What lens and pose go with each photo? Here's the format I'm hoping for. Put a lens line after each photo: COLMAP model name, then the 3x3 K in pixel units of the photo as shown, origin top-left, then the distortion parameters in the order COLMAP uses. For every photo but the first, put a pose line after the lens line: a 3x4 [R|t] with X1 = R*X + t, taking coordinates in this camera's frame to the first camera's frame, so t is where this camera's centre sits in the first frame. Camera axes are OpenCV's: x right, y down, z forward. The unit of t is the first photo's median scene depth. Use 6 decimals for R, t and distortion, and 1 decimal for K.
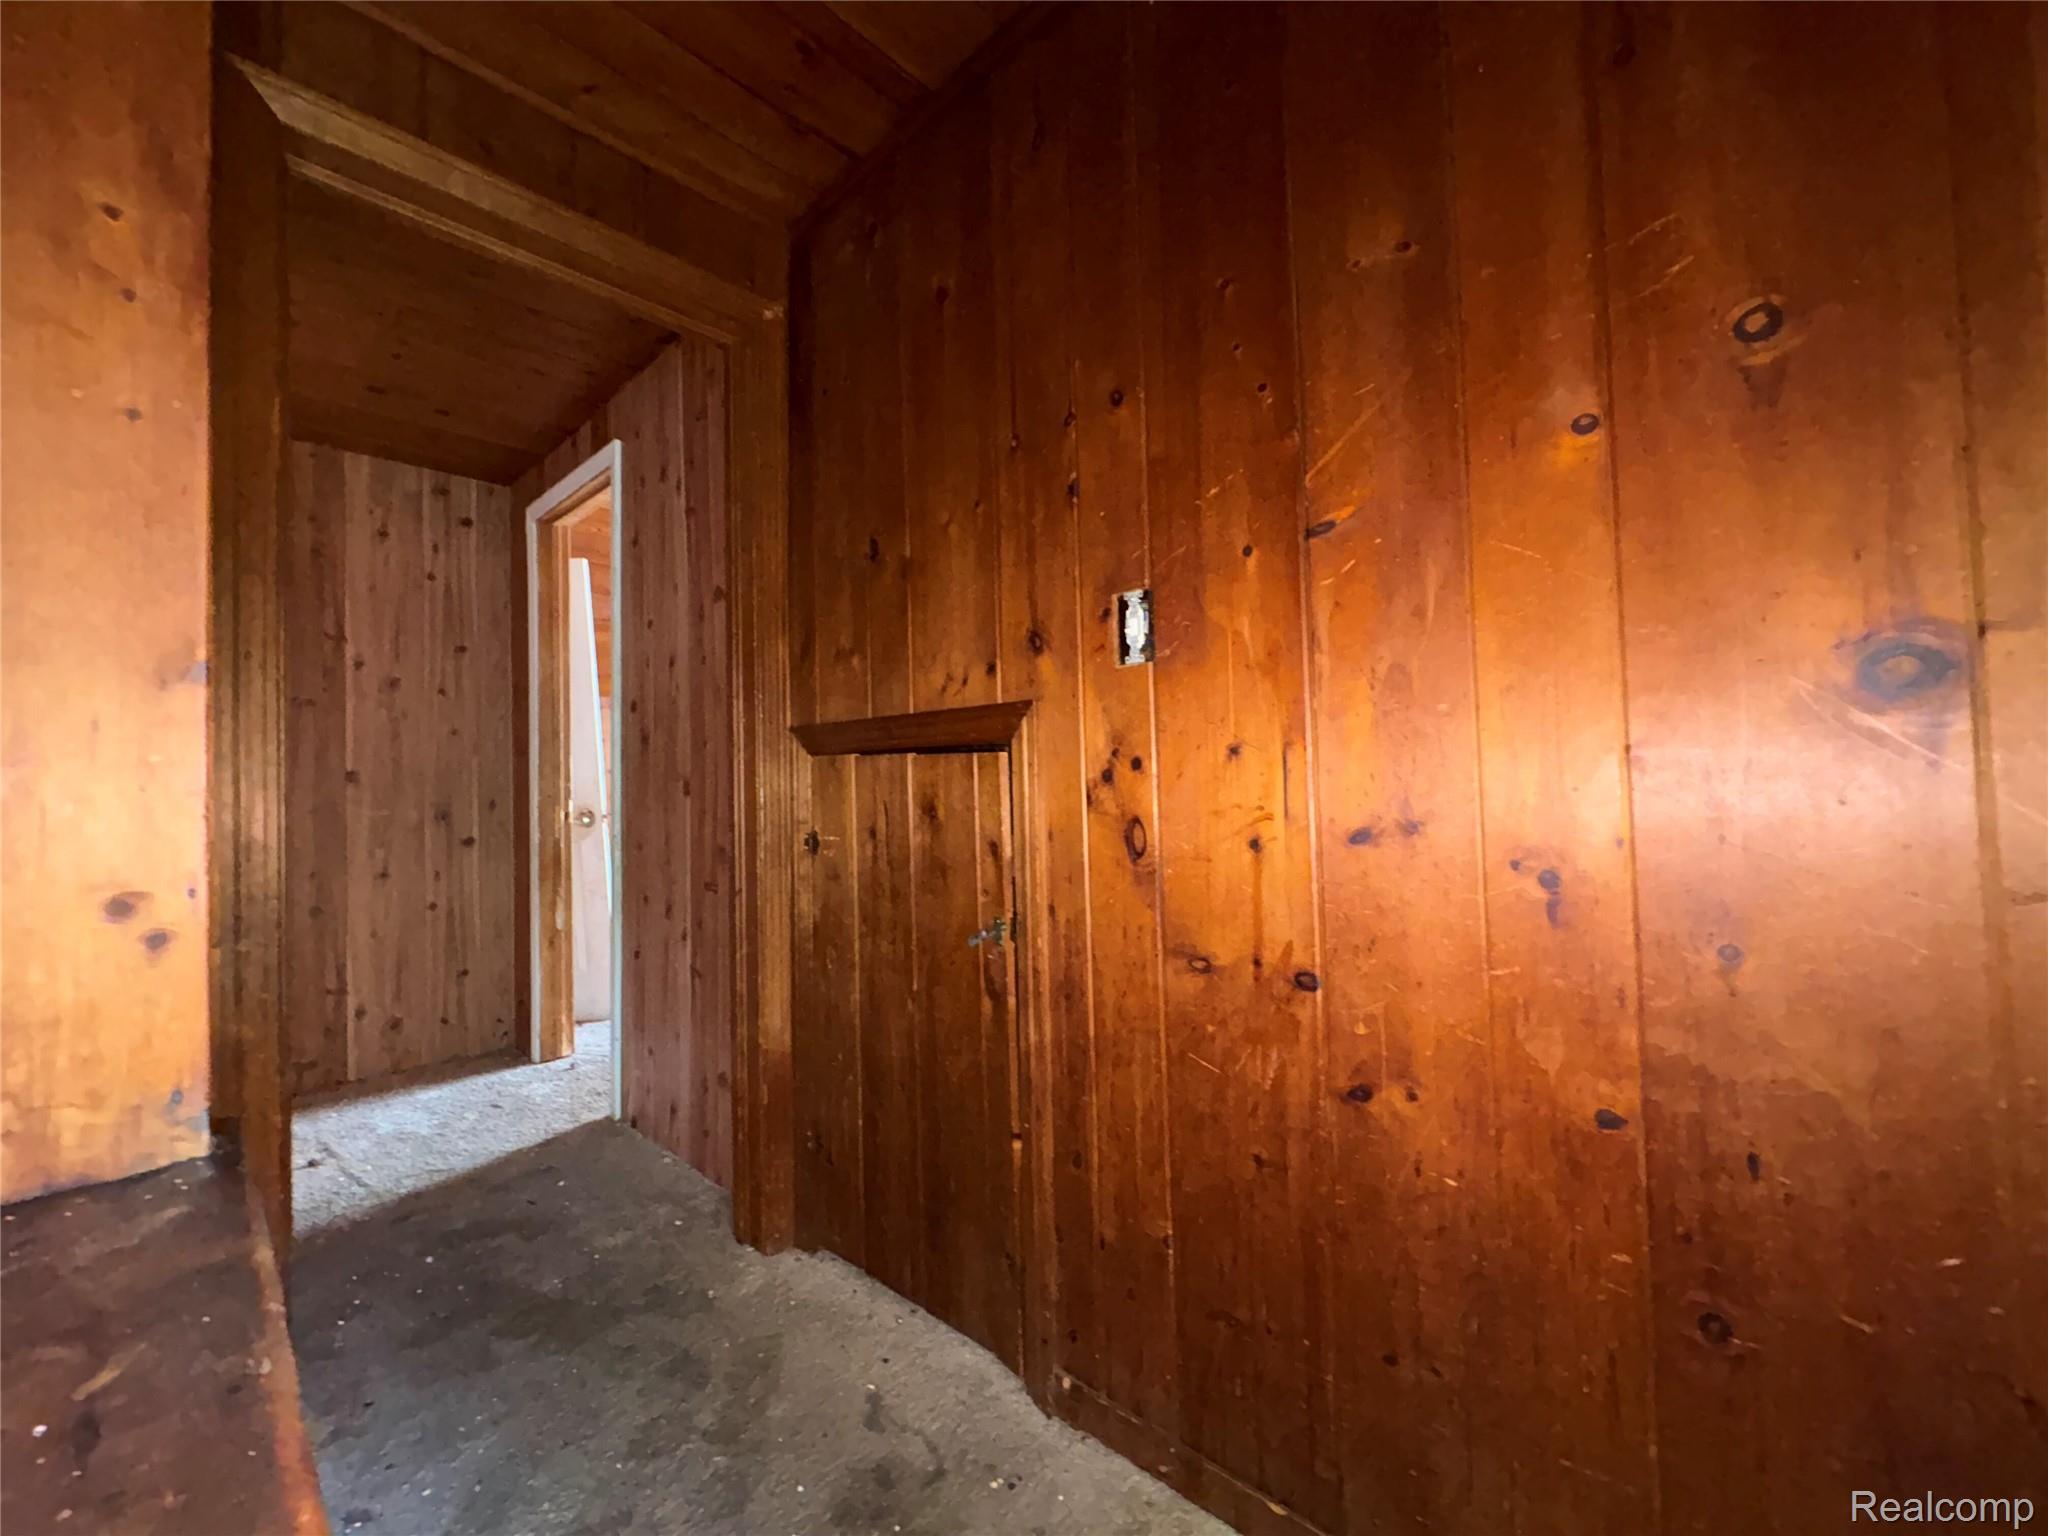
lens RADIAL K [[817.7, 0, 1024.0], [0, 817.7, 768.0], [0, 0, 1]] dist [0.000887, -0.000253]
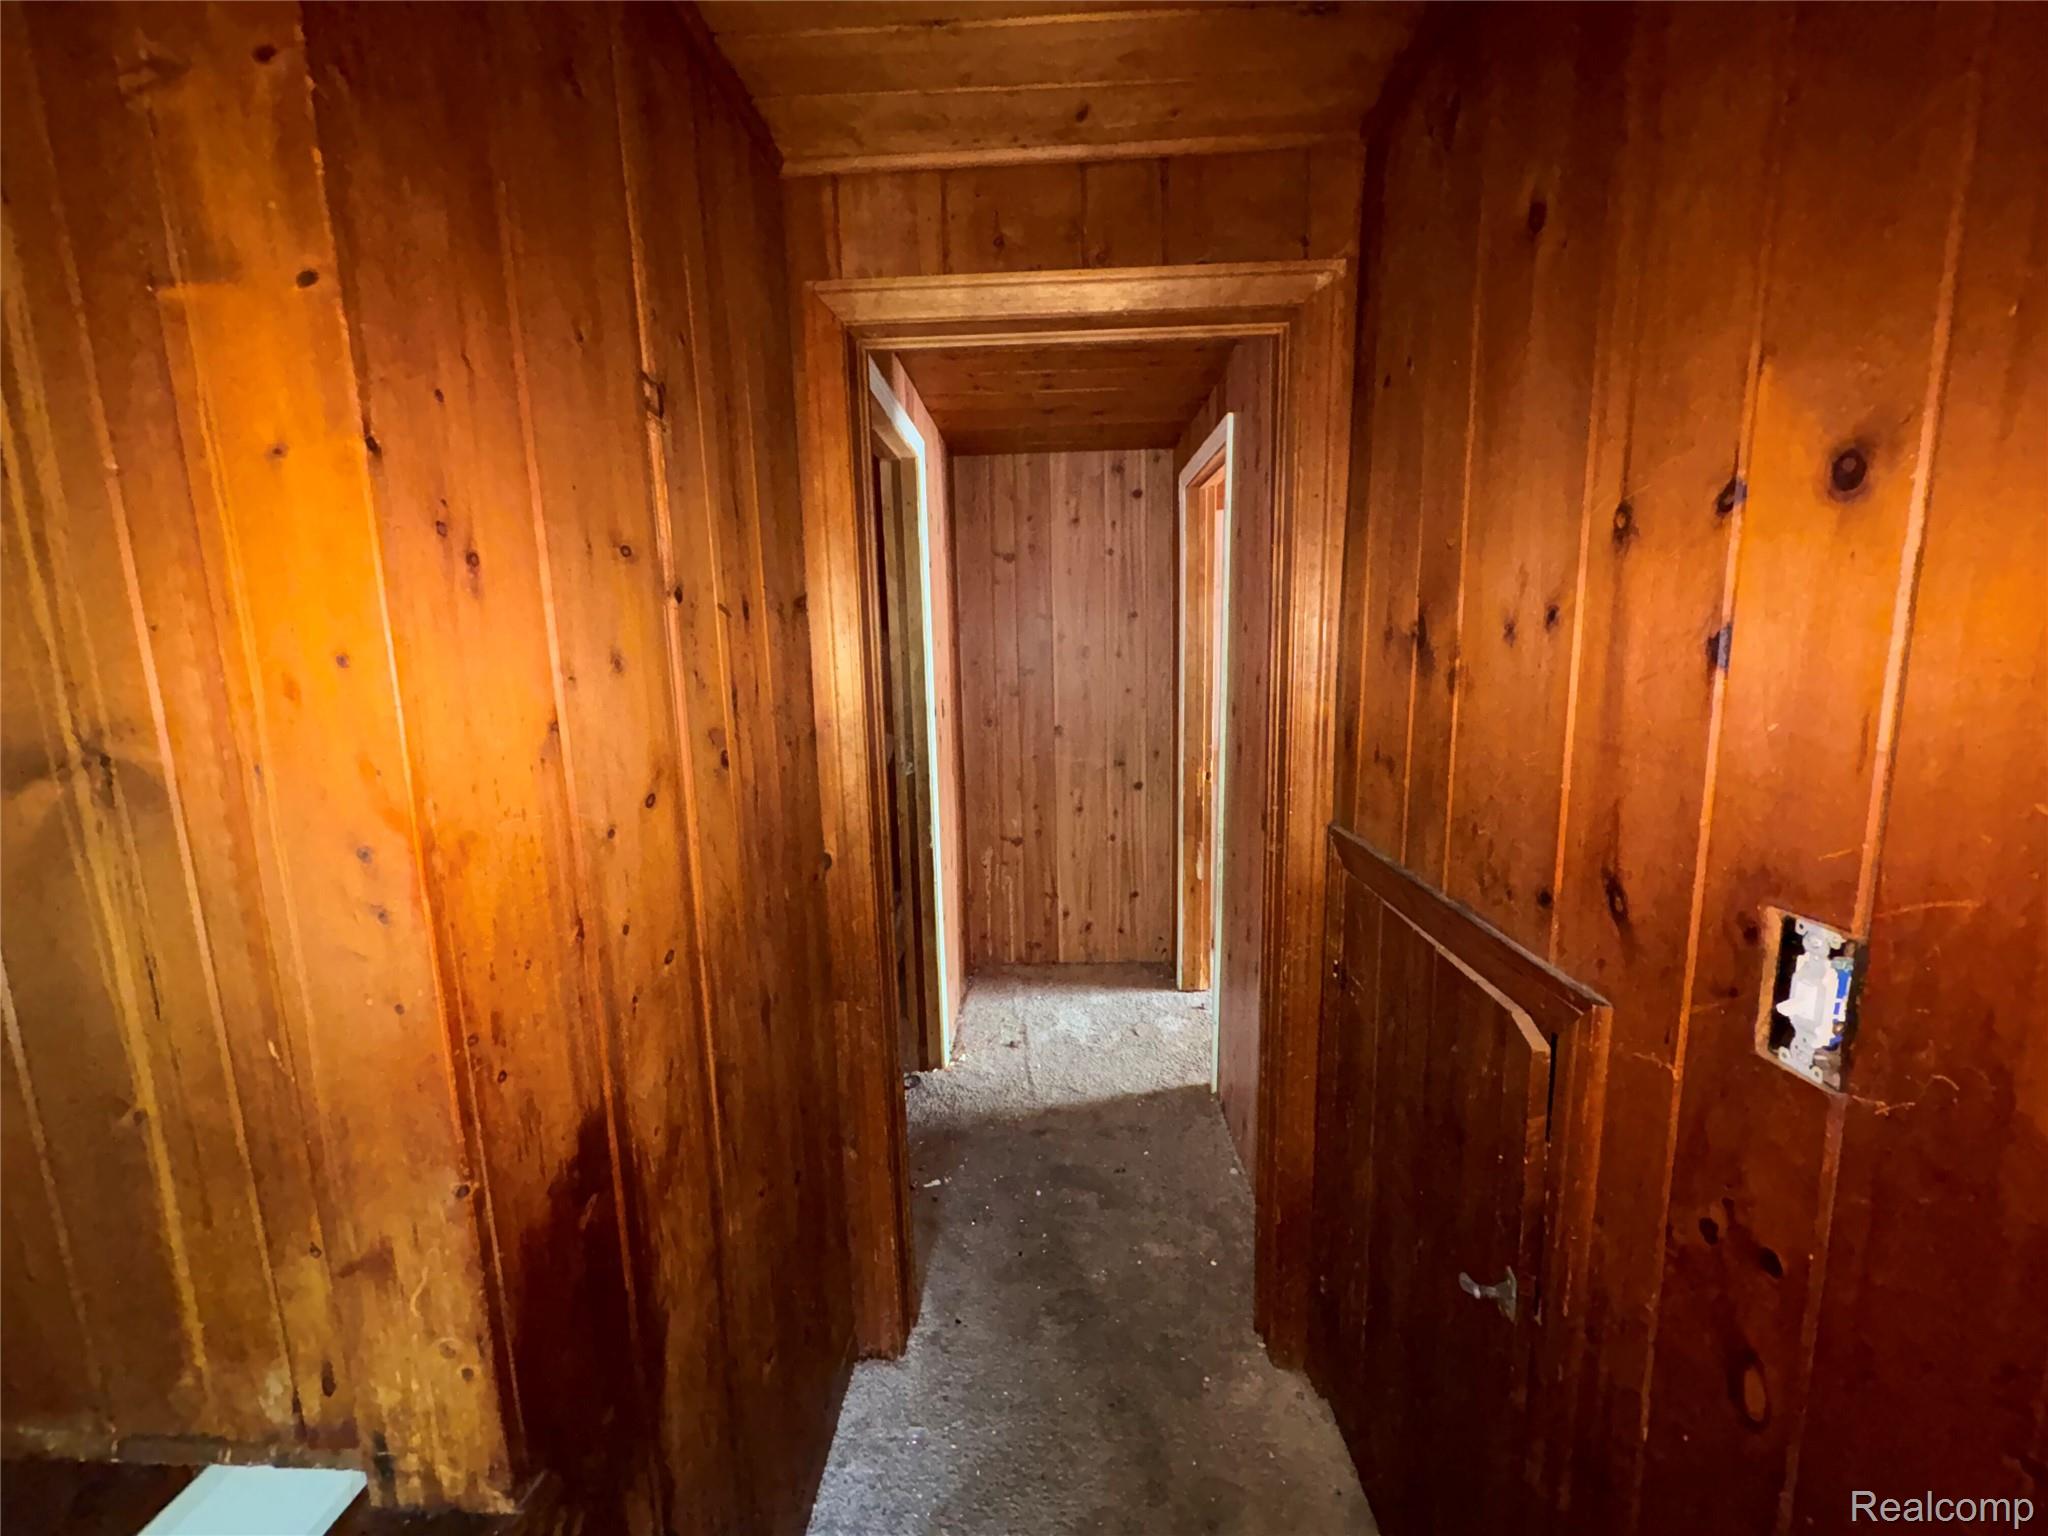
lens RADIAL K [[814.3, 0, 1024.0], [0, 814.3, 768.0], [0, 0, 1]] dist [-0.008203, -0.000022]
pose [[0.657650, 0.120753, -0.743583, 0.074125], [0.028505, 0.982373, 0.184743, -0.178000], [0.752784, -0.142692, 0.642616, 0.176505]]
